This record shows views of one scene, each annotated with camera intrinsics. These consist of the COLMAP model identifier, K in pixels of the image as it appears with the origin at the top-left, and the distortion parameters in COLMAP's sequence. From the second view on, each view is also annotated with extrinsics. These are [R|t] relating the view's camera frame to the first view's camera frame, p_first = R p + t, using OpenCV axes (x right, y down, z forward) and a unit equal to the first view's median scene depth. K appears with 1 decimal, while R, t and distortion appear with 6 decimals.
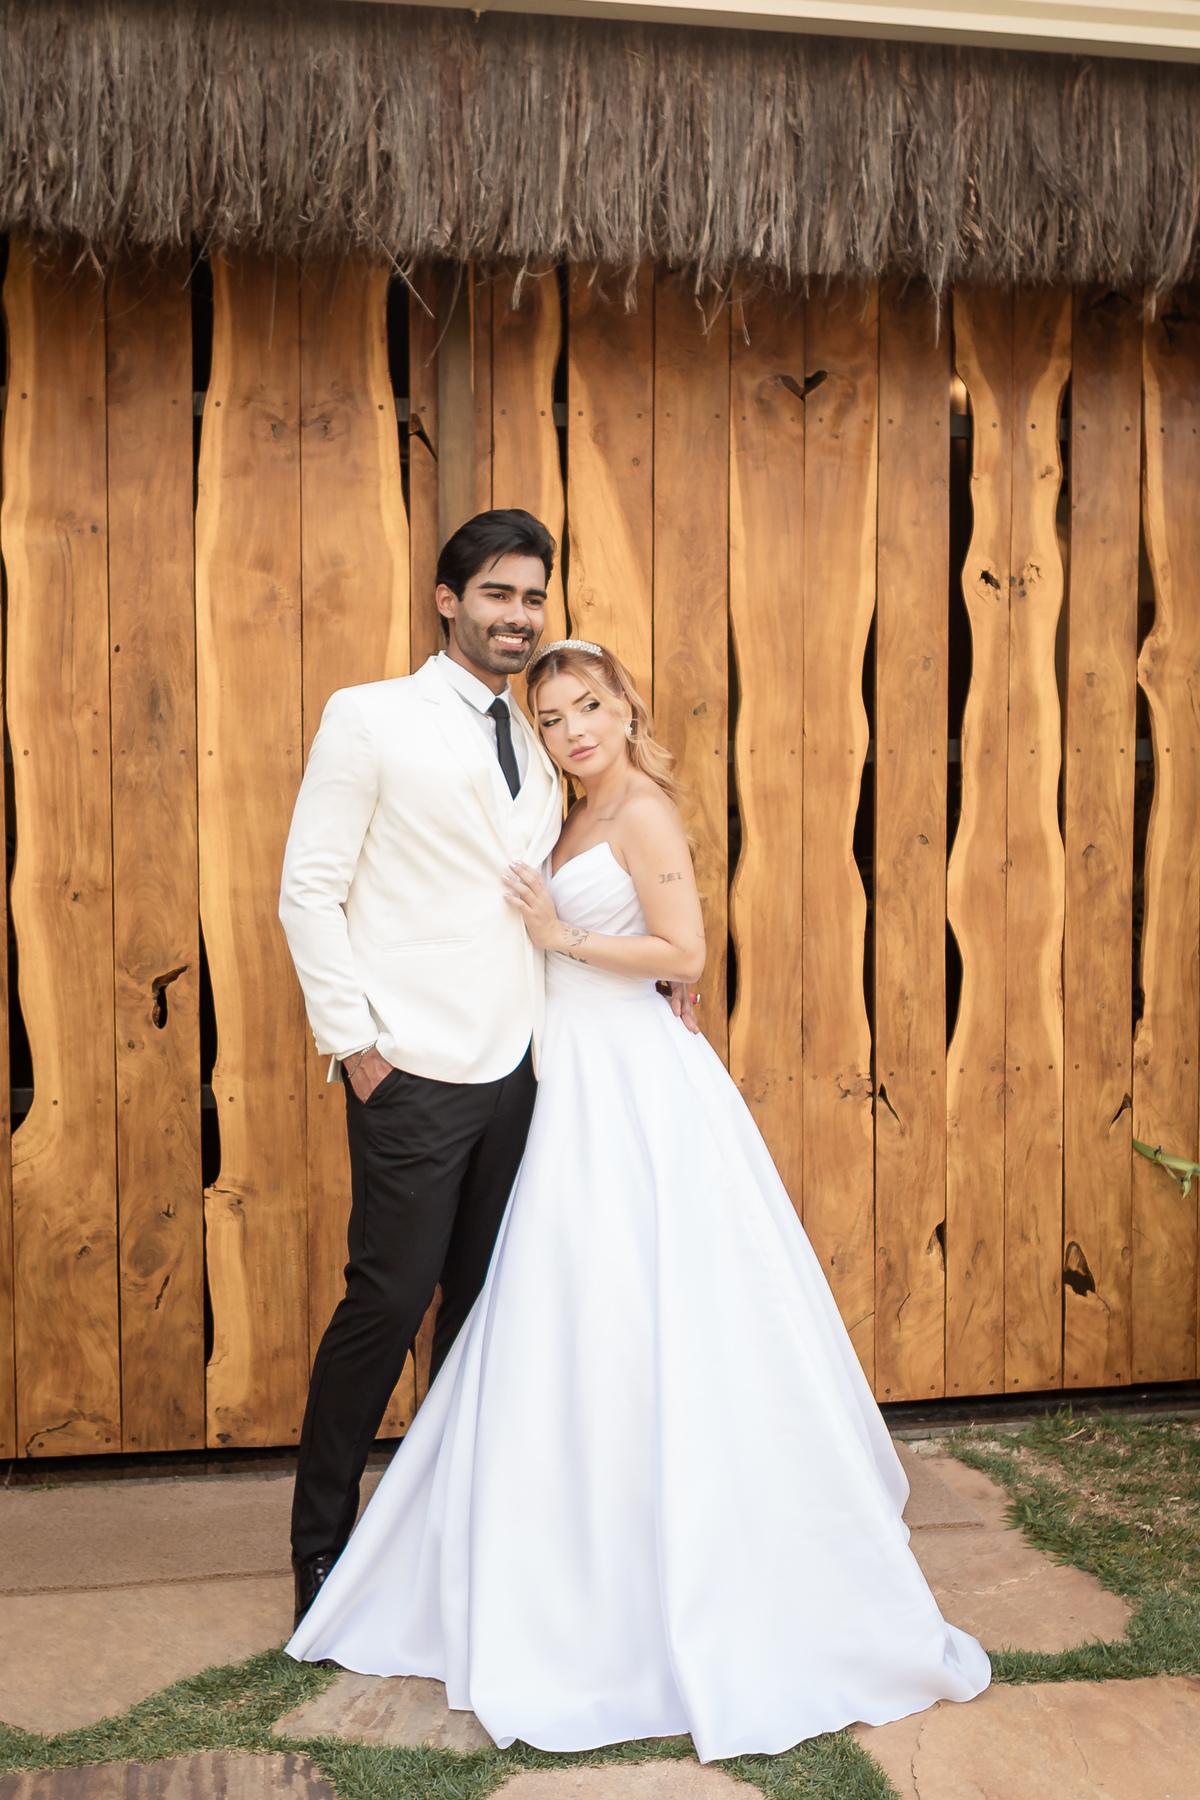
lens RADIAL K [[2111.0, 0, 596.9], [0, 2111.0, 889.8], [0, 0, 1]] dist [-0.039555, 0.024957]
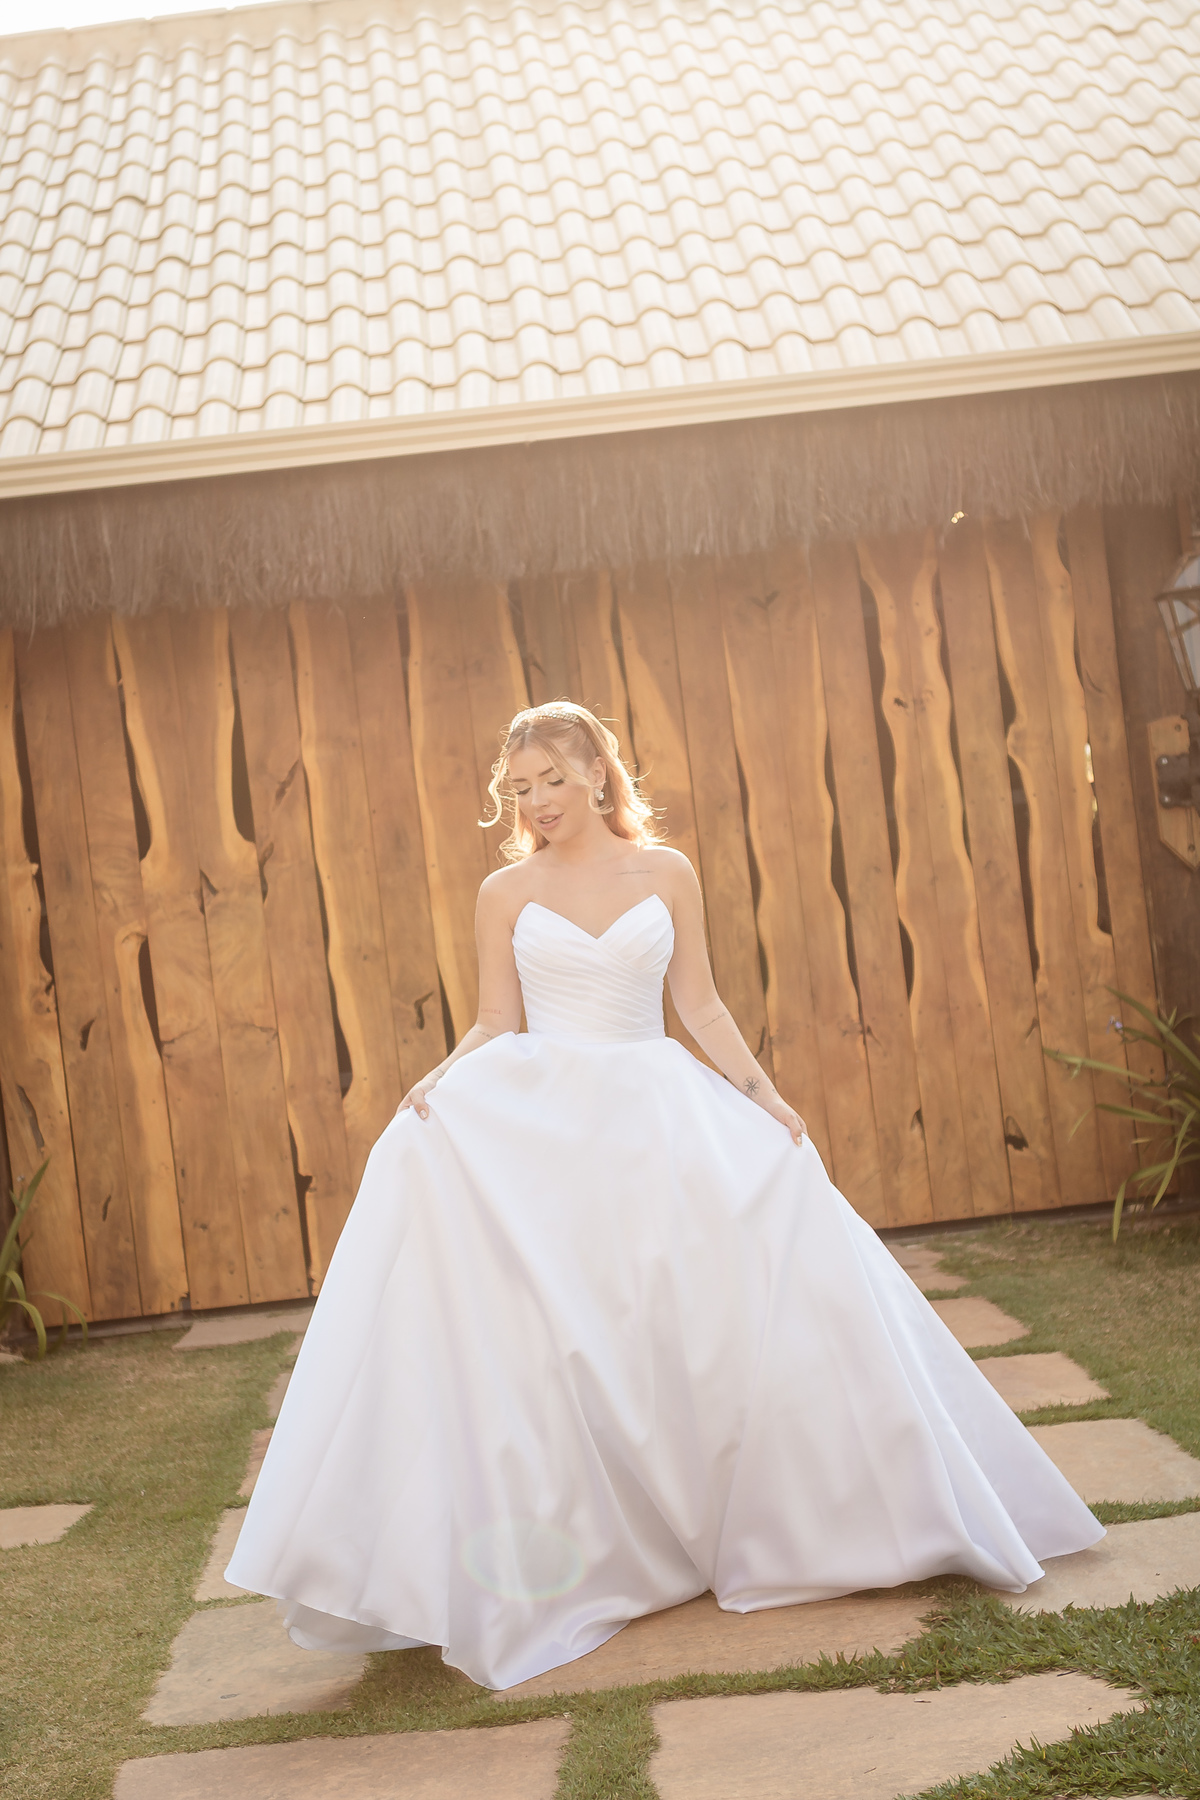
lens RADIAL K [[2866.1, 0, 575.3], [0, 2866.1, 910.5], [0, 0, 1]] dist [0.027243, -0.026638]
pose [[0.978296, -0.109267, -0.176064, 0.320383], [0.102215, 0.993571, -0.048663, 0.092086], [0.180249, 0.029611, 0.983175, -1.209305]]
